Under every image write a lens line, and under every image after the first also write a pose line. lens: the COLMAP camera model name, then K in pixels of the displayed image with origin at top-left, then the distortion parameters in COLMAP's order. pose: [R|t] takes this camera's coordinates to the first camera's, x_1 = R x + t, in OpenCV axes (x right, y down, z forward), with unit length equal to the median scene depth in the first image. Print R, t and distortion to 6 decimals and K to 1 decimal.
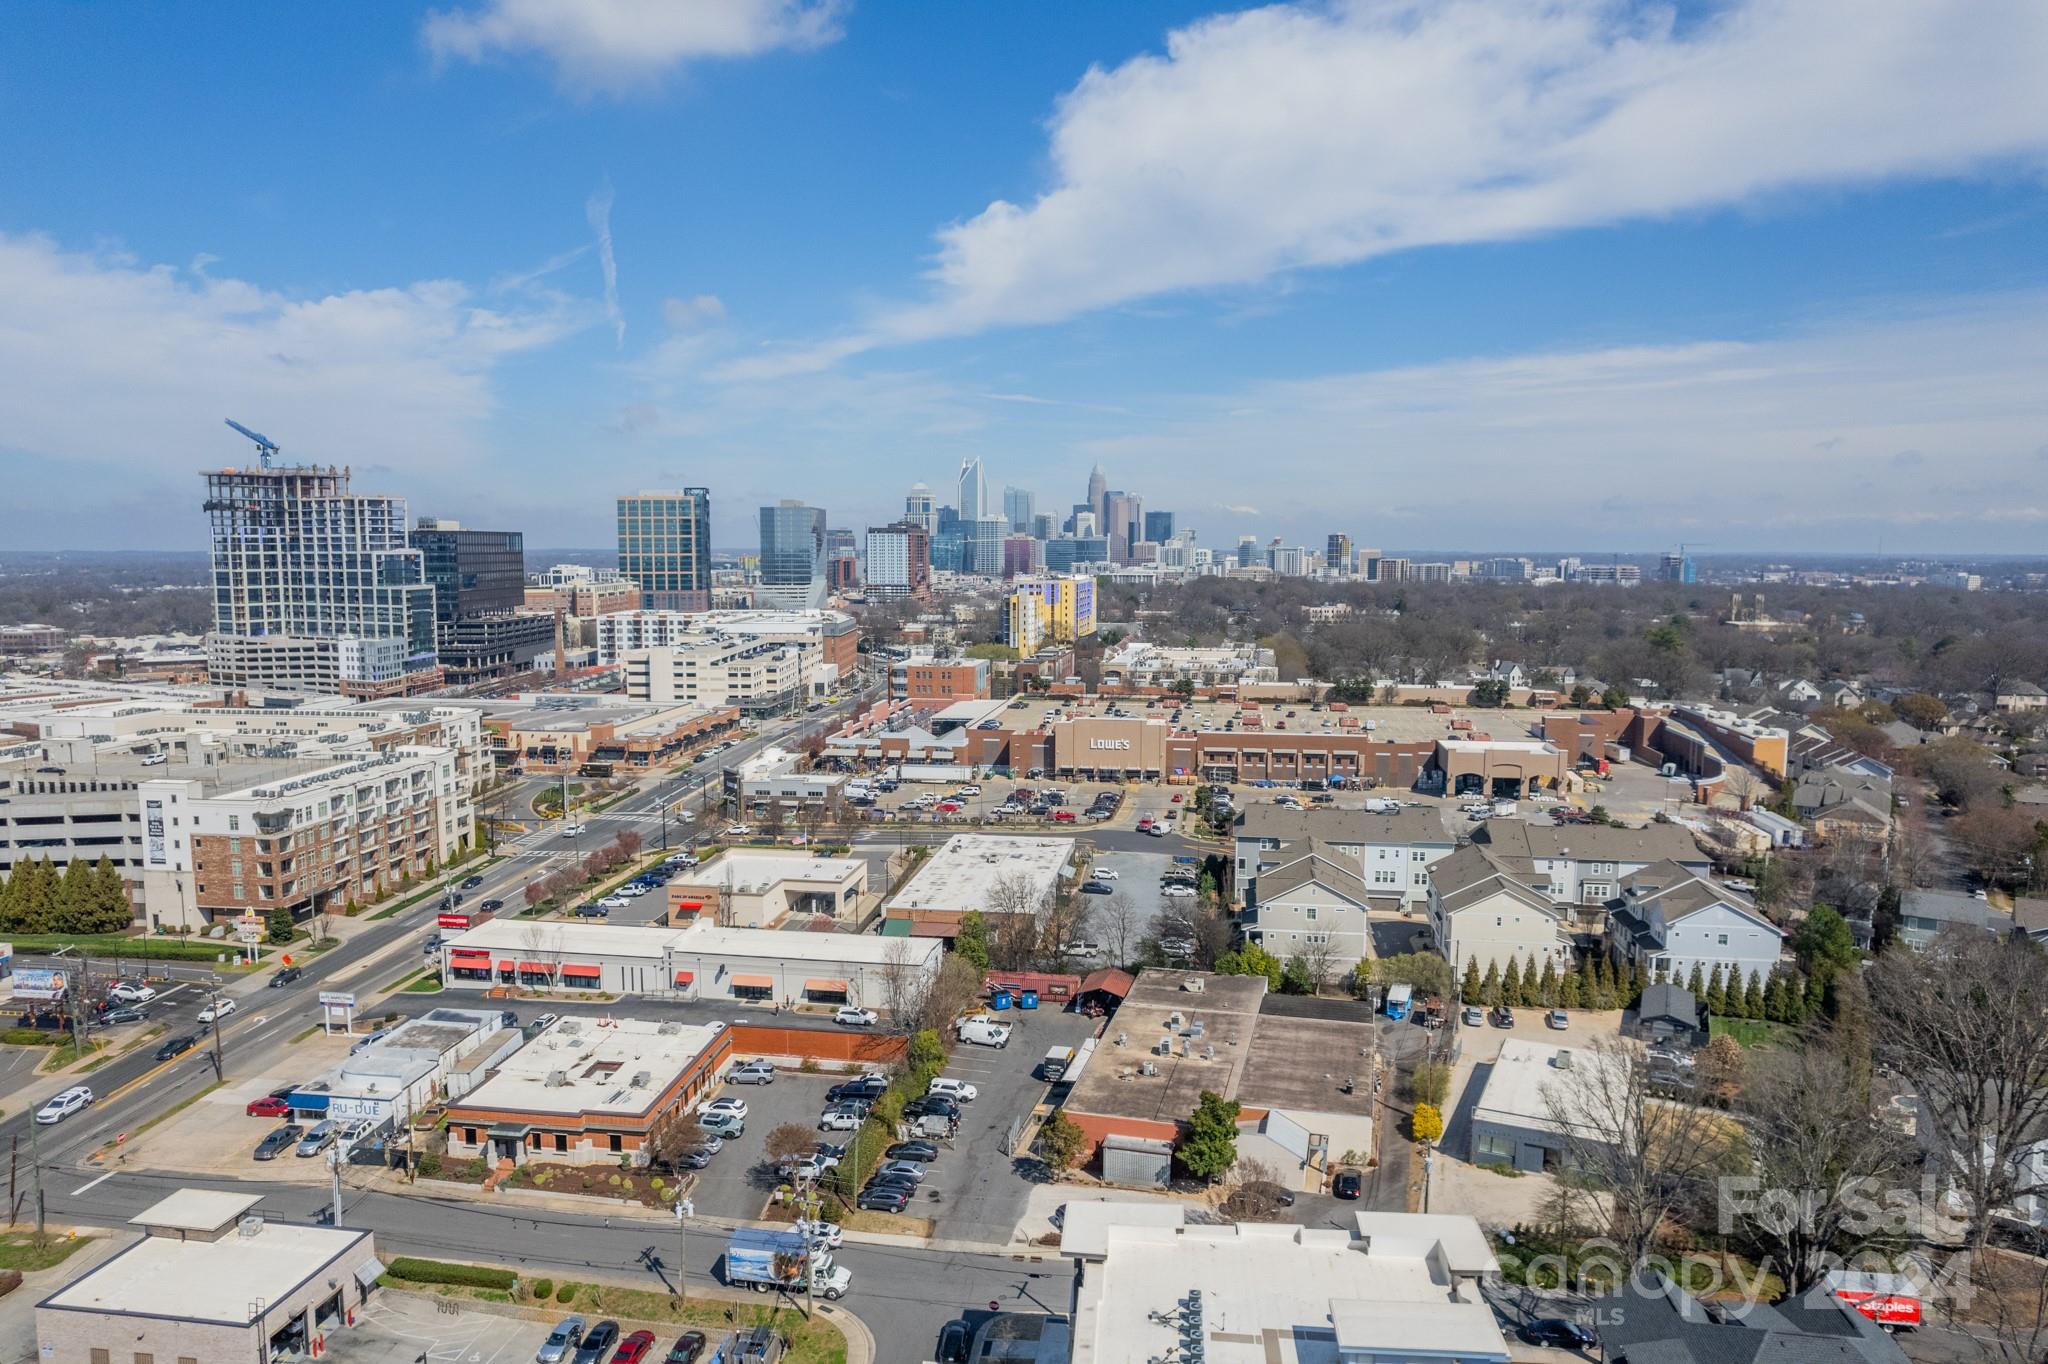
lens RADIAL K [[1309.2, 0, 1024.0], [0, 1309.2, 682.0], [0, 0, 1]] dist [-0.084843, 0.072222]
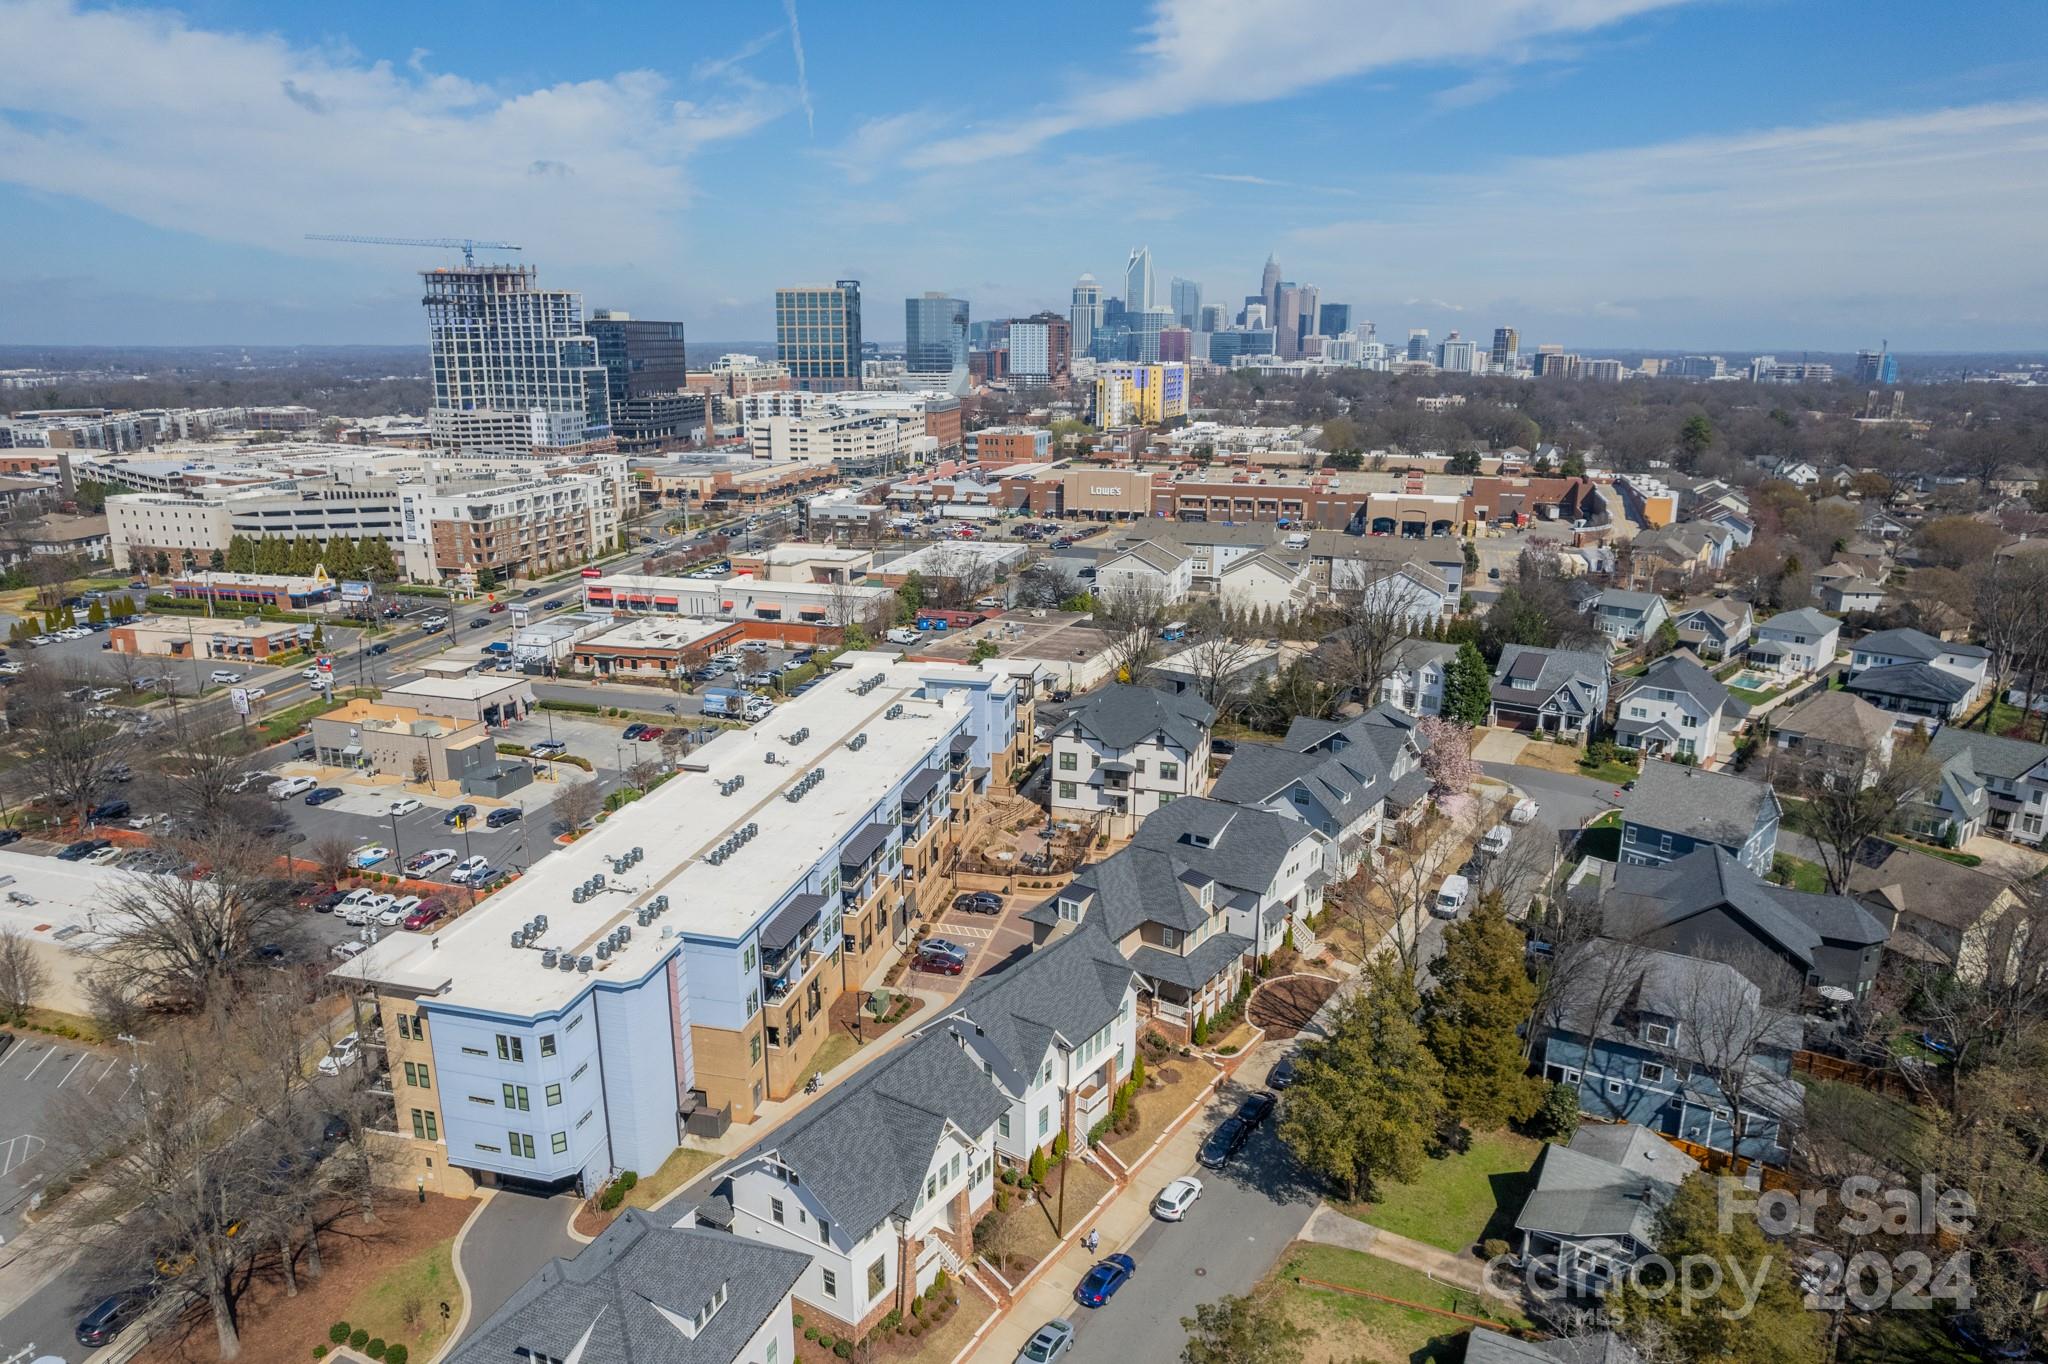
lens RADIAL K [[1314.1, 0, 1024.0], [0, 1314.1, 682.0], [0, 0, 1]] dist [-0.052574, -0.003148]
pose [[0.989860, 0.037047, -0.137131, 0.107482], [-0.015863, 0.988183, 0.152456, 0.024258], [0.141158, -0.148735, 0.978750, -0.177737]]
